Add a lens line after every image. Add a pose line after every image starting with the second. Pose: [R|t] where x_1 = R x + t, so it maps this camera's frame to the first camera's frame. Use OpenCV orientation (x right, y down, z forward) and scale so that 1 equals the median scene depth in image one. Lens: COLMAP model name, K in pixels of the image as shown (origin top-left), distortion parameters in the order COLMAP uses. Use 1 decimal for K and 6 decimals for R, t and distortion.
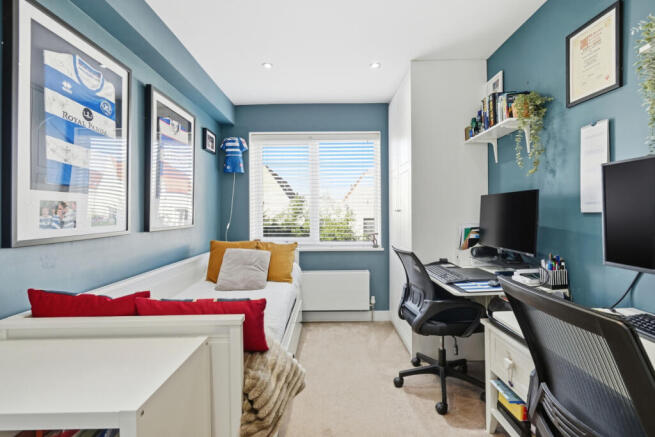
lens RADIAL K [[295.1, 0, 327.9], [0, 295.1, 214.7], [0, 0, 1]] dist [0.002701, 0.000715]
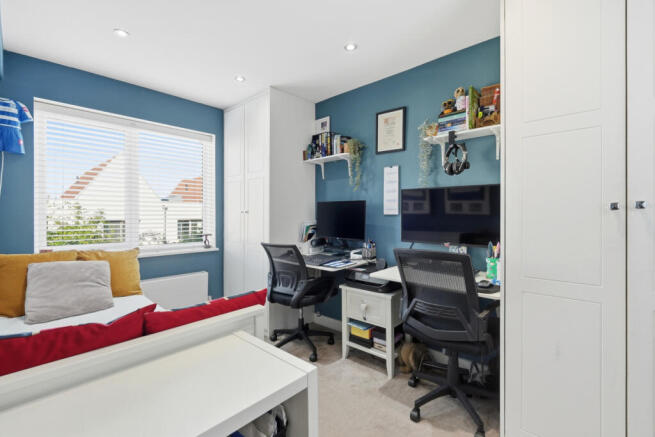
lens RADIAL K [[295.1, 0, 321.4], [0, 295.1, 217.0], [0, 0, 1]] dist [0.002701, 0.000715]
pose [[0.681938, 0.000401, 0.731410, -0.490473], [-0.001366, 0.999999, 0.000725, 0.004890], [-0.731409, -0.001494, 0.681937, 0.039856]]
